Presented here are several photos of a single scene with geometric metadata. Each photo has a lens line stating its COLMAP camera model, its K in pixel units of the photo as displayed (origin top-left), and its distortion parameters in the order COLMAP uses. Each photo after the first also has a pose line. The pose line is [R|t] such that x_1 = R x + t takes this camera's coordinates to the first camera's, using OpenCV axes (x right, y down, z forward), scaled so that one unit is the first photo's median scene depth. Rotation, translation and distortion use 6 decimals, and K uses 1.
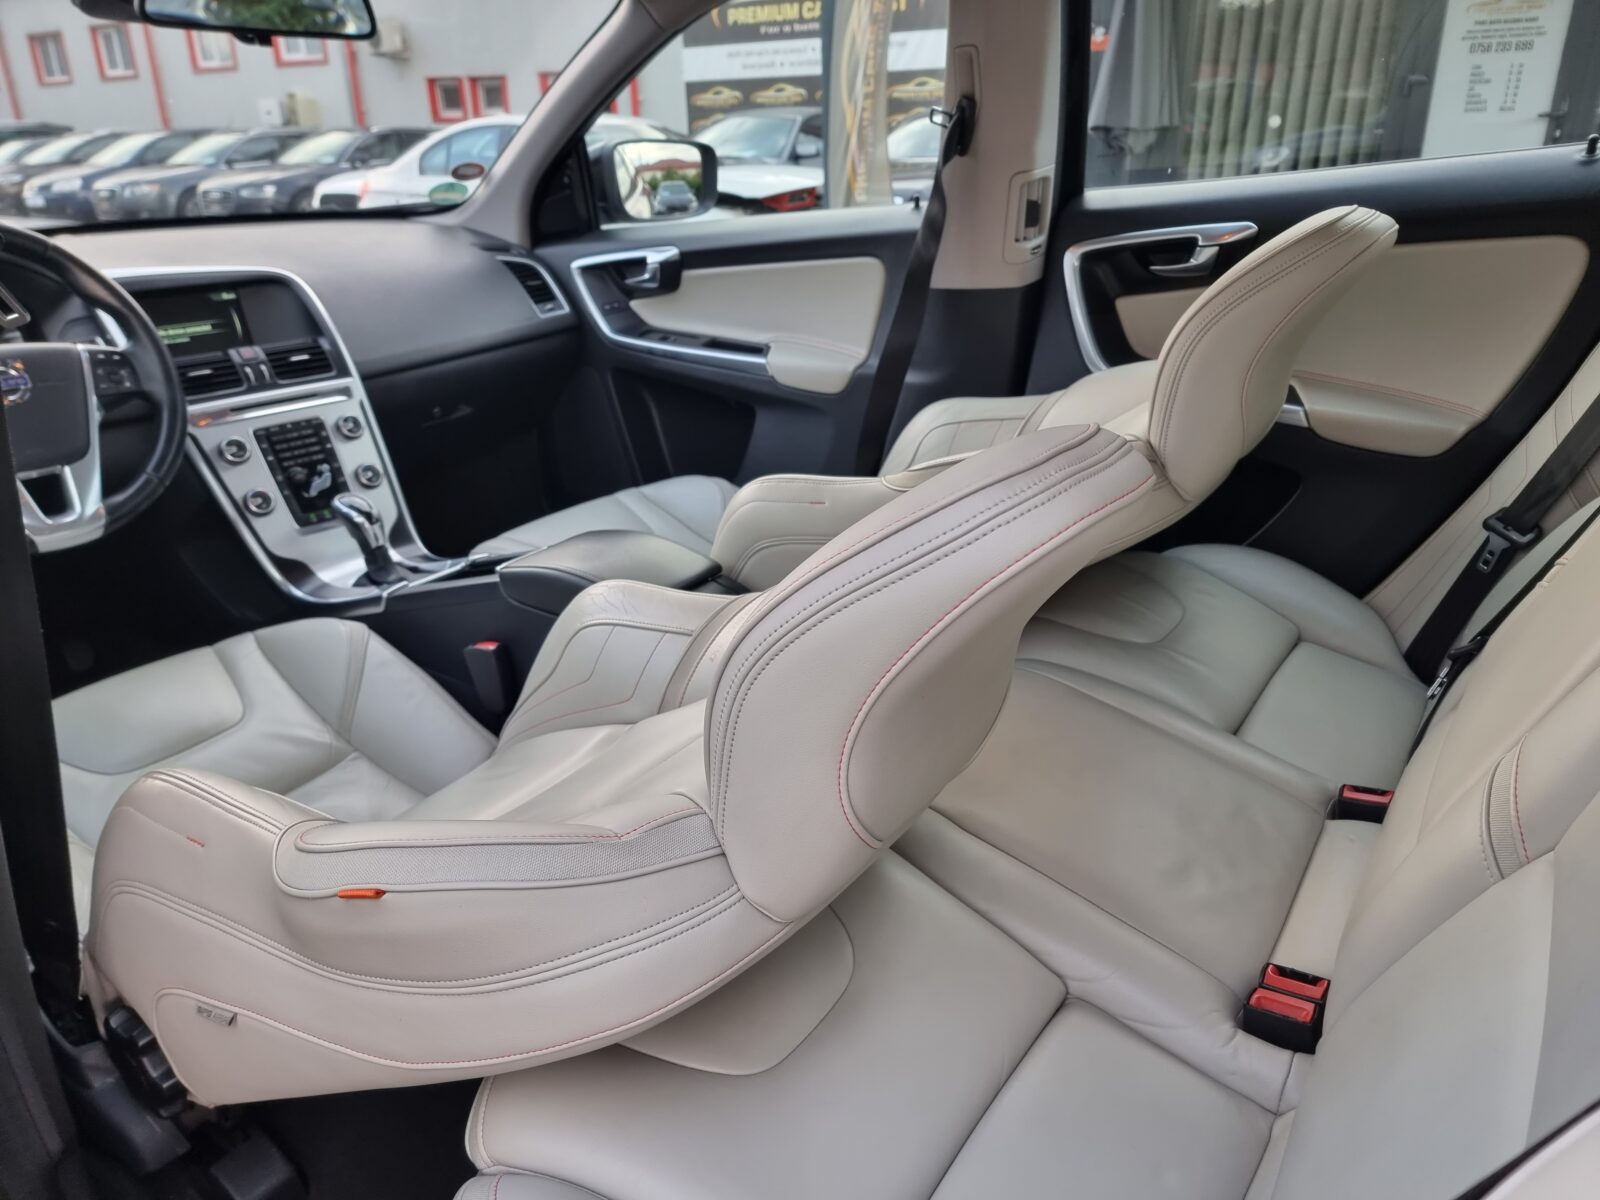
lens RADIAL K [[1107.8, 0, 795.4], [0, 1107.8, 598.9], [0, 0, 1]] dist [0.155844, -0.171274]
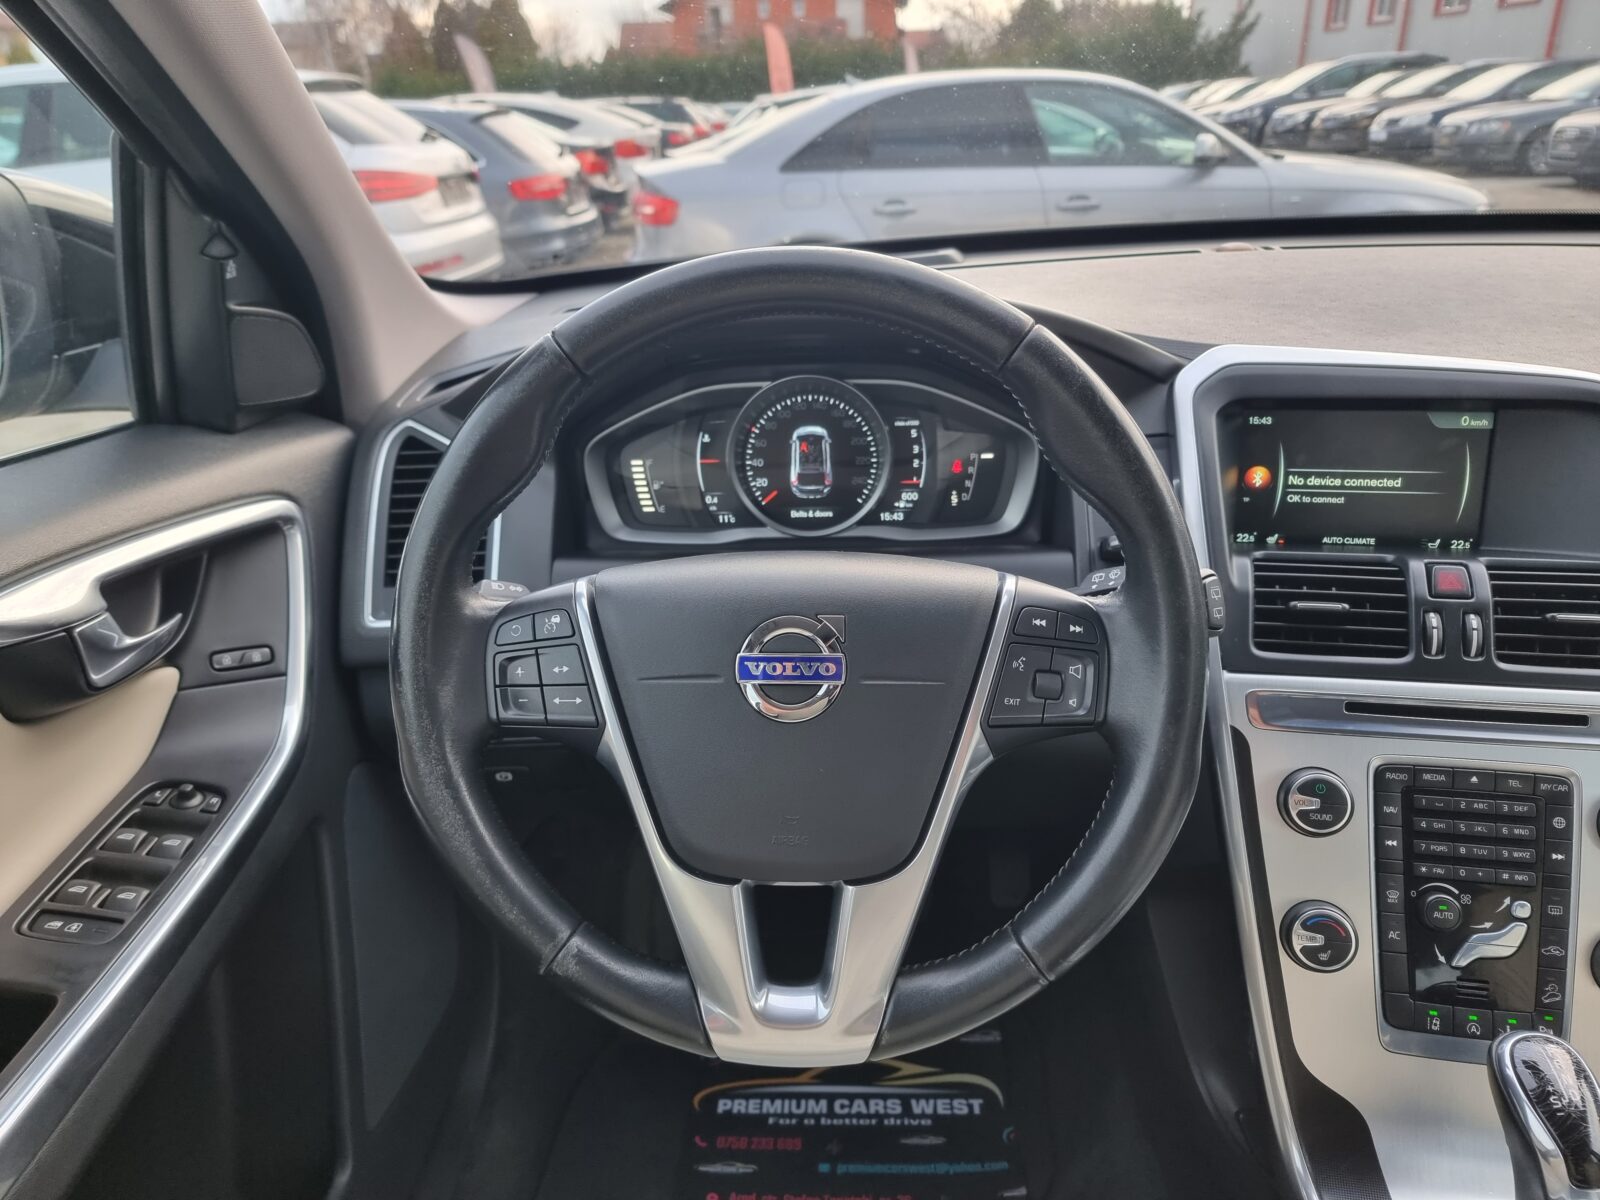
lens RADIAL K [[1136.3, 0, 800.0], [0, 1136.3, 600.0], [0, 0, 1]] dist [0.059104, -0.046190]
pose [[0.540934, 0.342599, -0.768125, -0.277109], [-0.306270, 0.930810, 0.199477, -0.213952], [0.783320, 0.127350, 0.608434, 0.547544]]
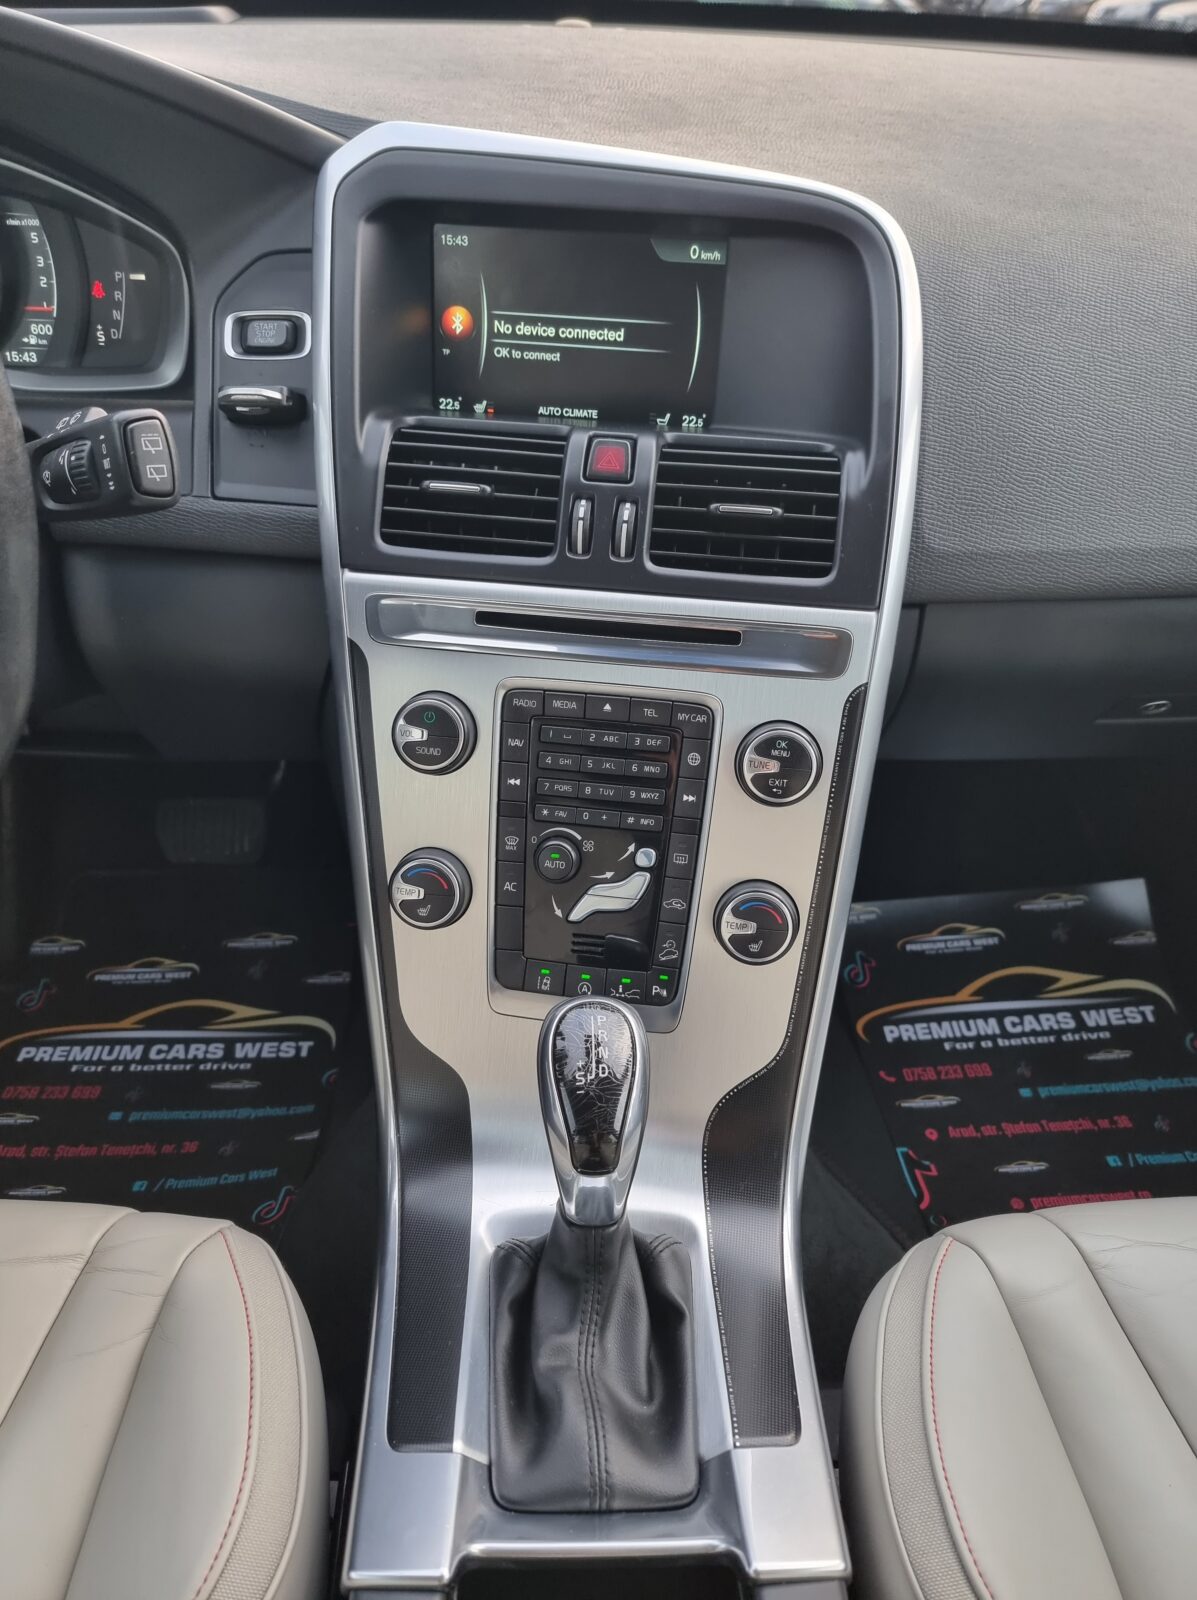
lens RADIAL K [[1136.3, 0, 598.5], [0, 1136.3, 800.0], [0, 0, 1]] dist [0.059104, -0.046190]
pose [[0.599661, 0.515003, -0.612519, -0.224657], [-0.351085, 0.857118, 0.376945, -0.247048], [0.719128, -0.010993, 0.694790, 0.749912]]
